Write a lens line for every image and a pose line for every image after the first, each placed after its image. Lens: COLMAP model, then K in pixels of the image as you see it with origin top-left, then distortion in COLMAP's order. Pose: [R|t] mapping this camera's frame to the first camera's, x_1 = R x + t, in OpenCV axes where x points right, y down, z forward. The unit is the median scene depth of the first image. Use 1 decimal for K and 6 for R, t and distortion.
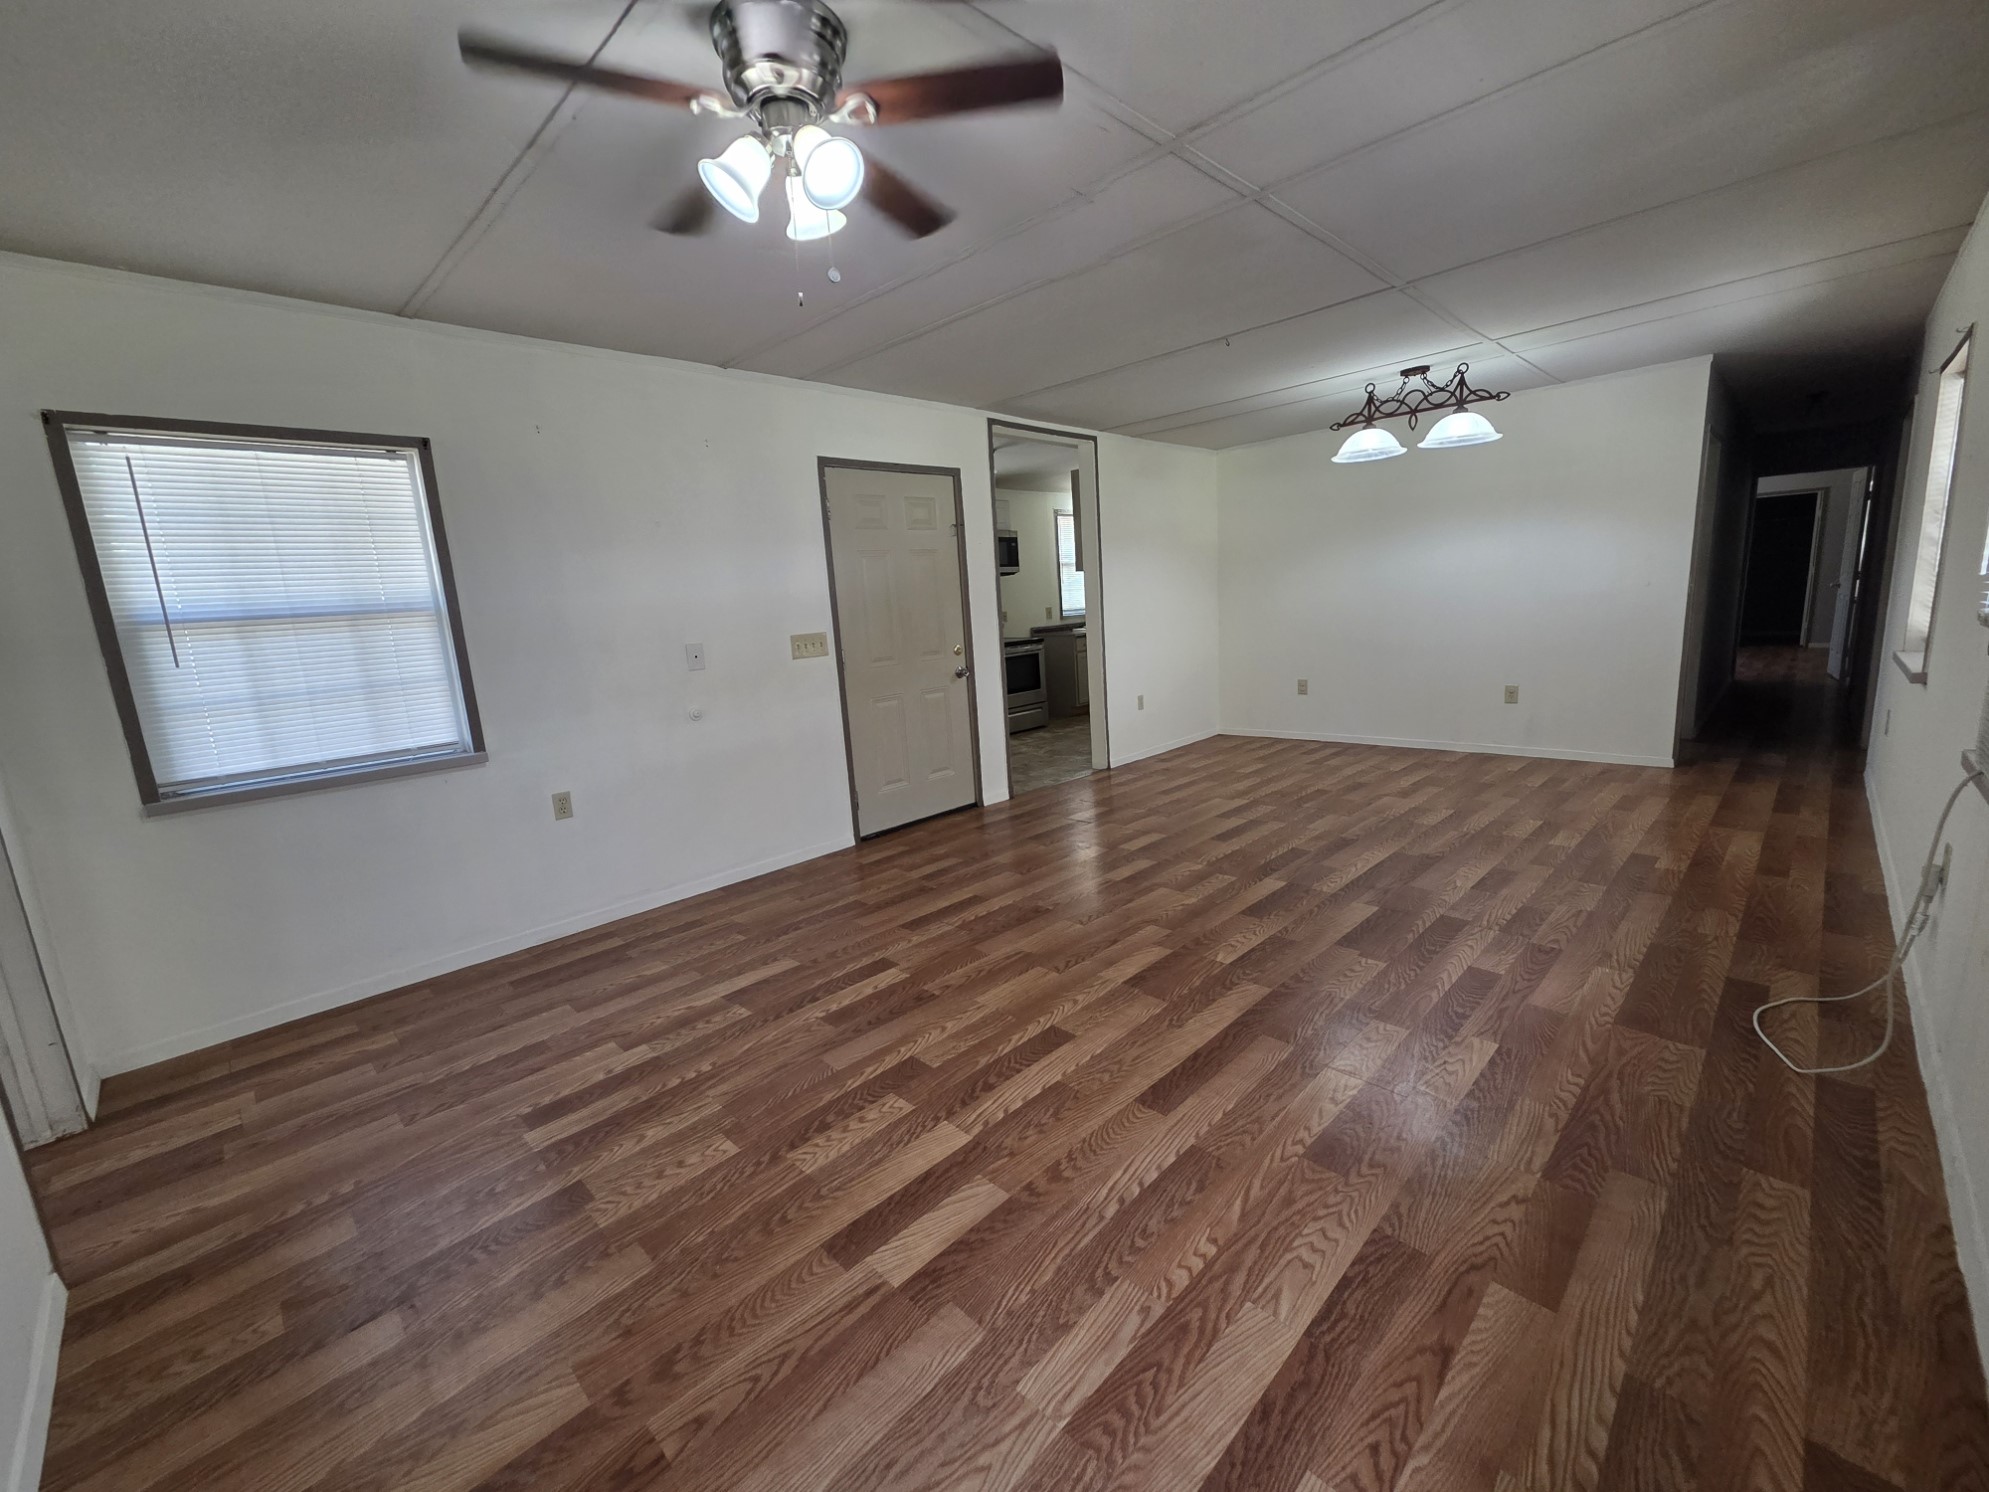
lens RADIAL K [[805.7, 0, 994.5], [0, 805.7, 746.0], [0, 0, 1]] dist [0.000376, -0.000022]
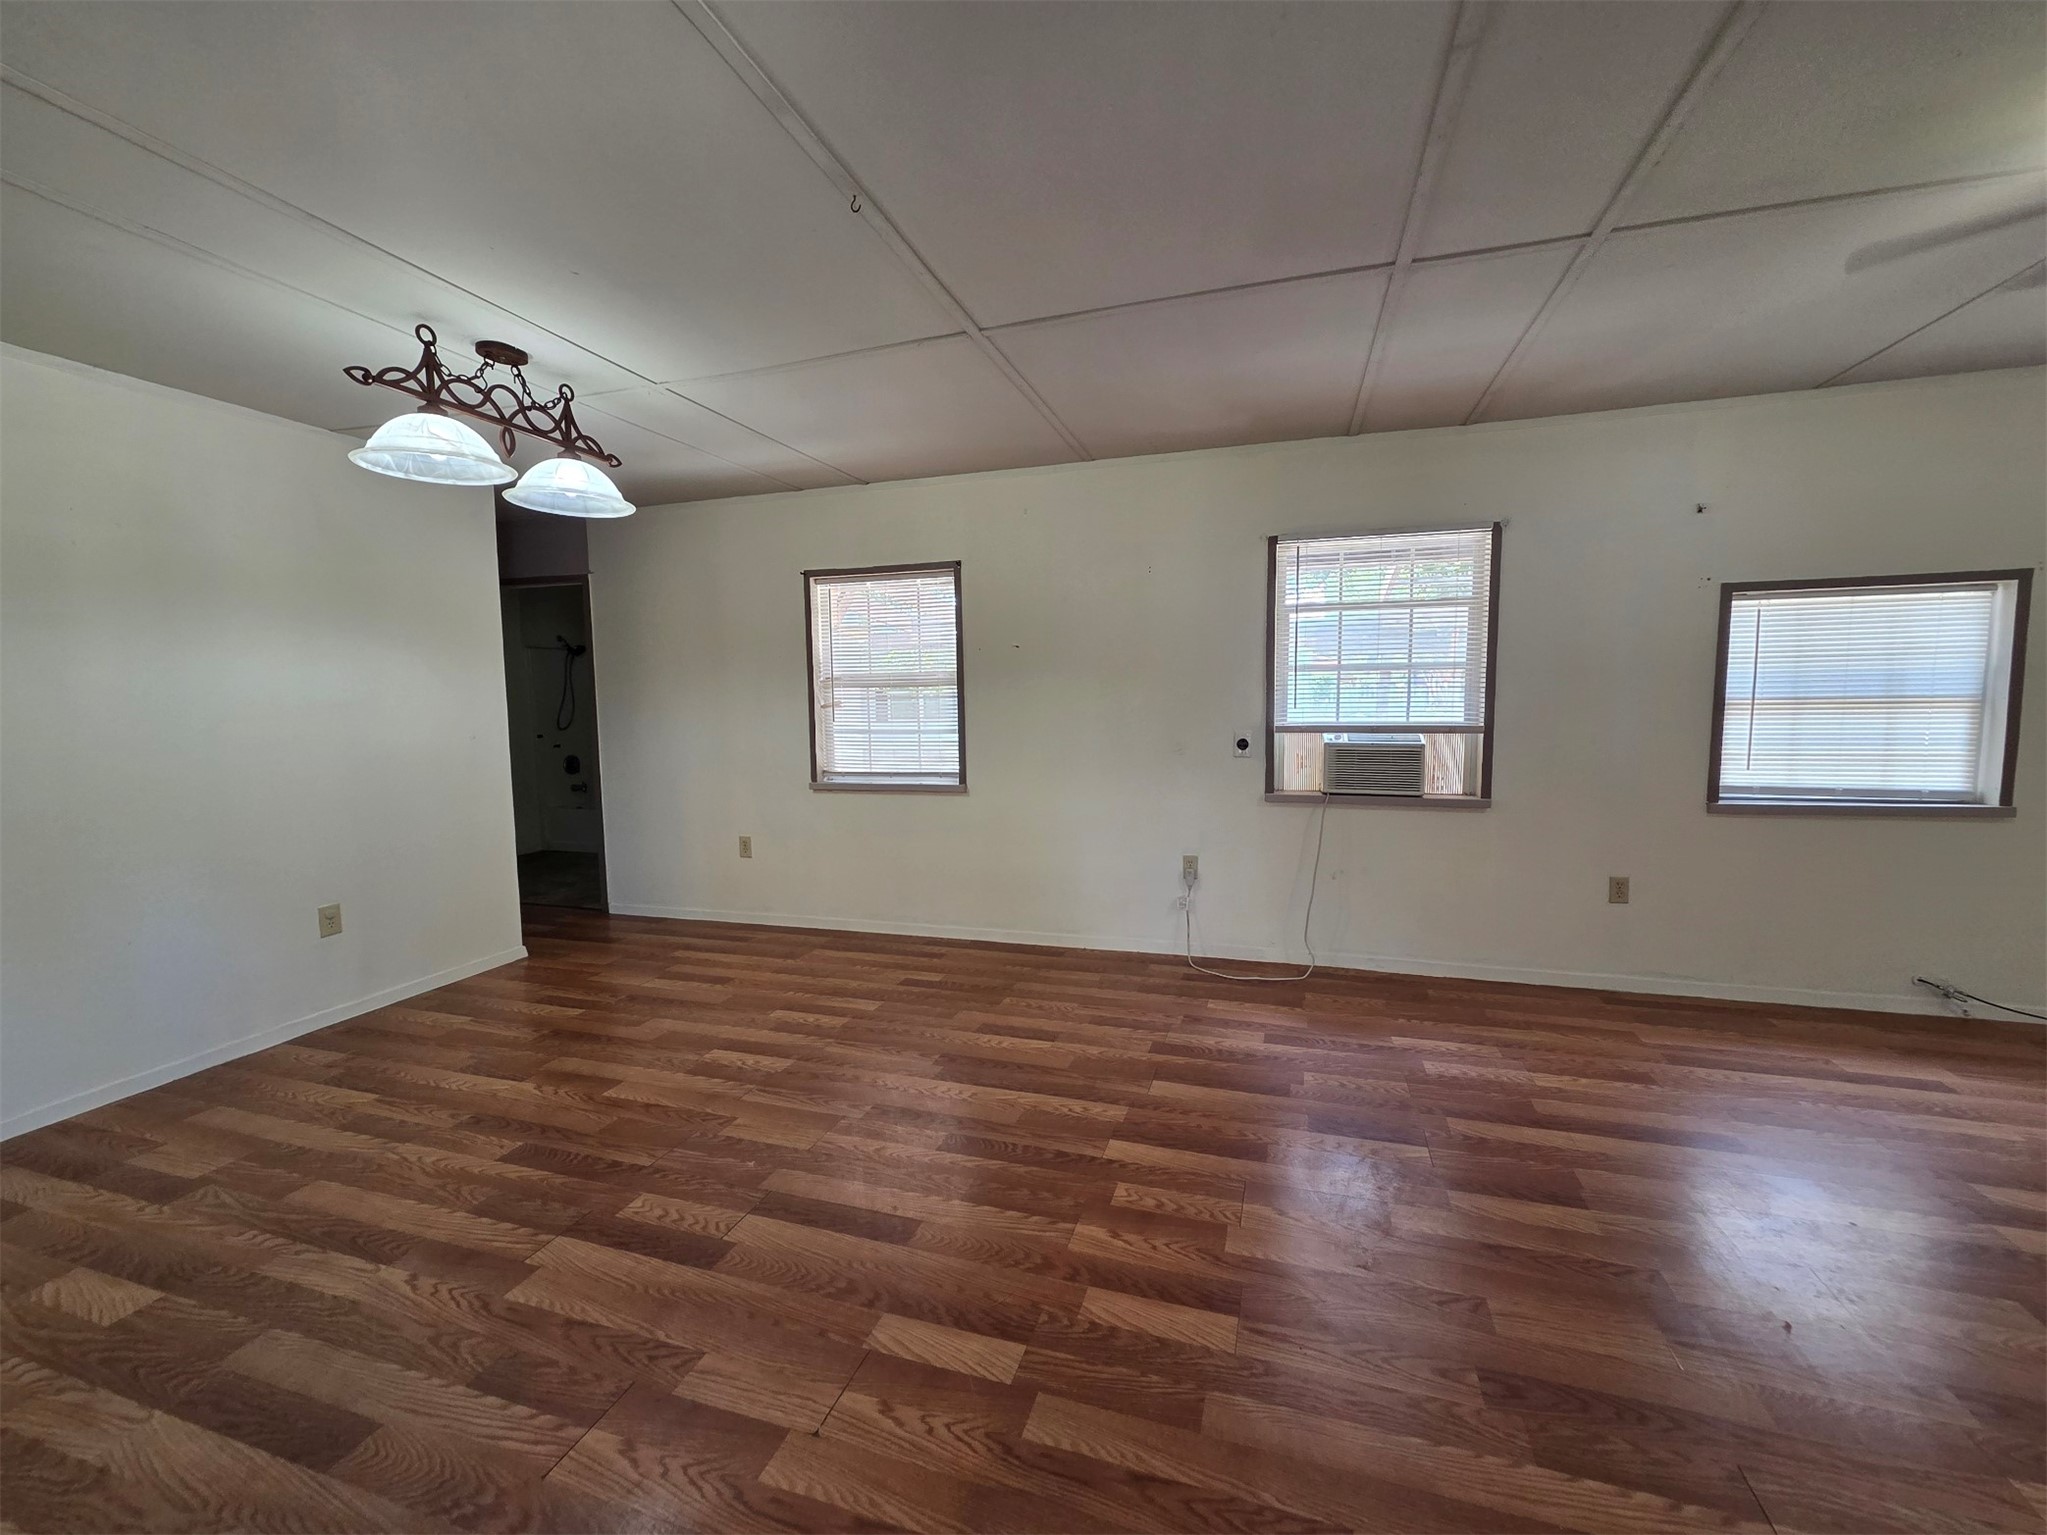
lens RADIAL K [[843.1, 0, 1023.5], [0, 843.1, 767.5], [0, 0, 1]] dist [0.000227, -0.000159]
pose [[-0.453735, -0.008627, 0.891095, -0.236842], [0.203617, 0.972497, 0.113094, -0.237044], [-0.867562, 0.232757, -0.439499, 1.368784]]
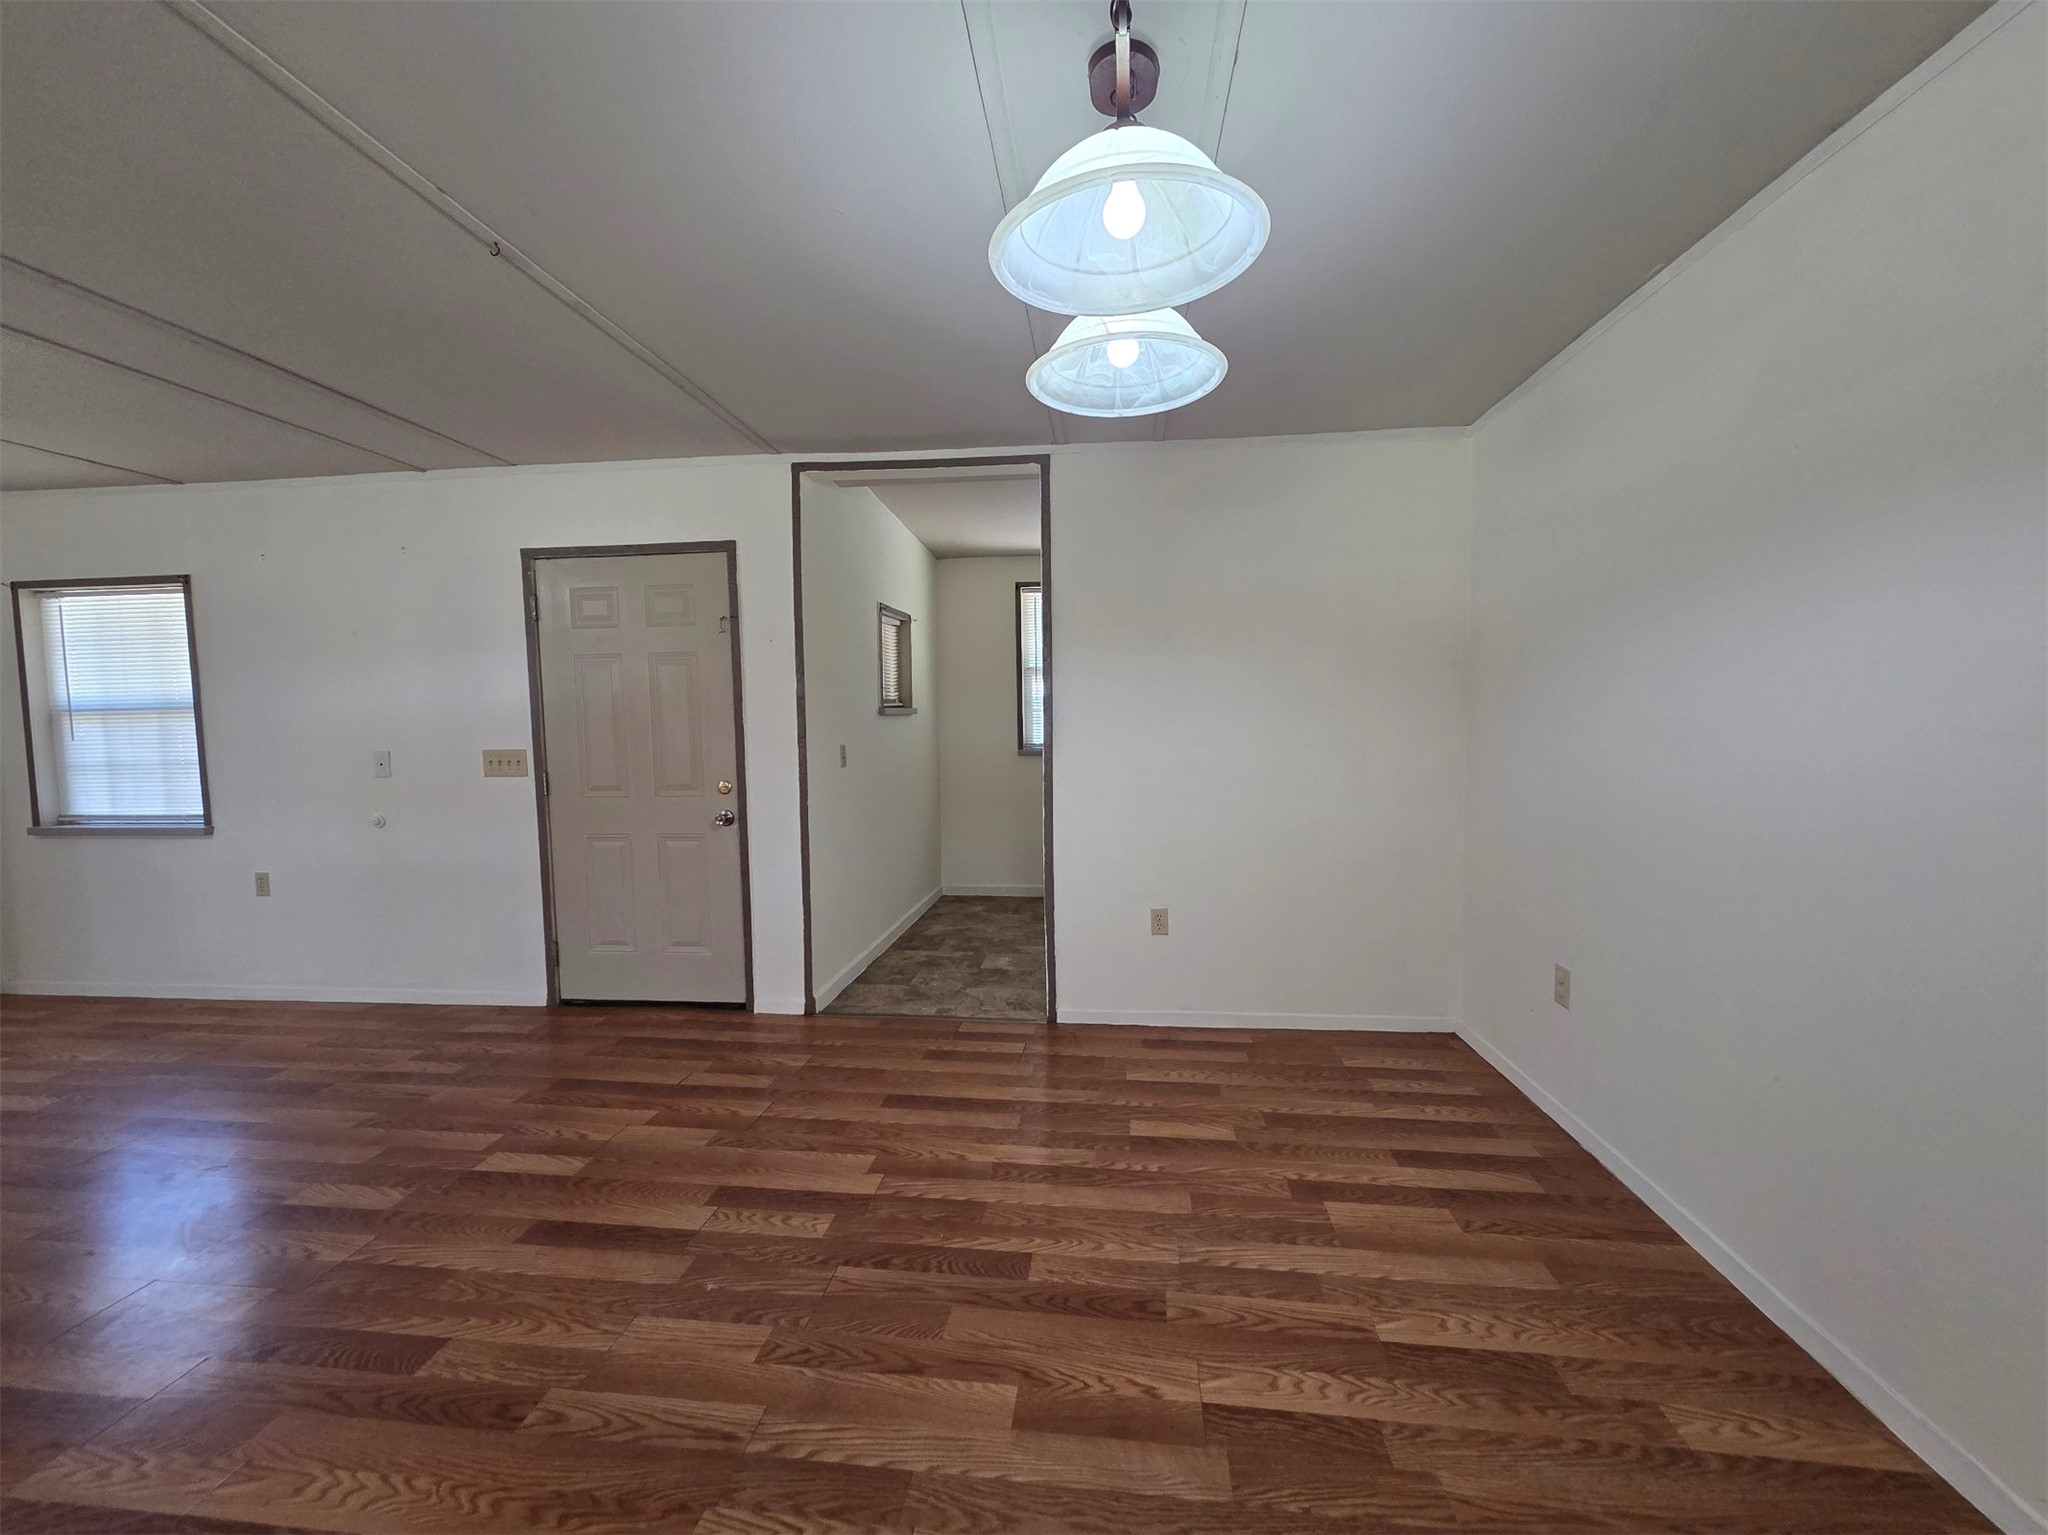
lens RADIAL K [[835.6, 0, 1024.0], [0, 835.6, 767.5], [0, 0, 1]] dist [0.007221, -0.000076]
pose [[0.621075, 0.100836, -0.777237, 1.045995], [-0.164978, 0.986290, -0.003873, -0.264666], [0.766190, 0.130632, 0.629196, 1.087856]]
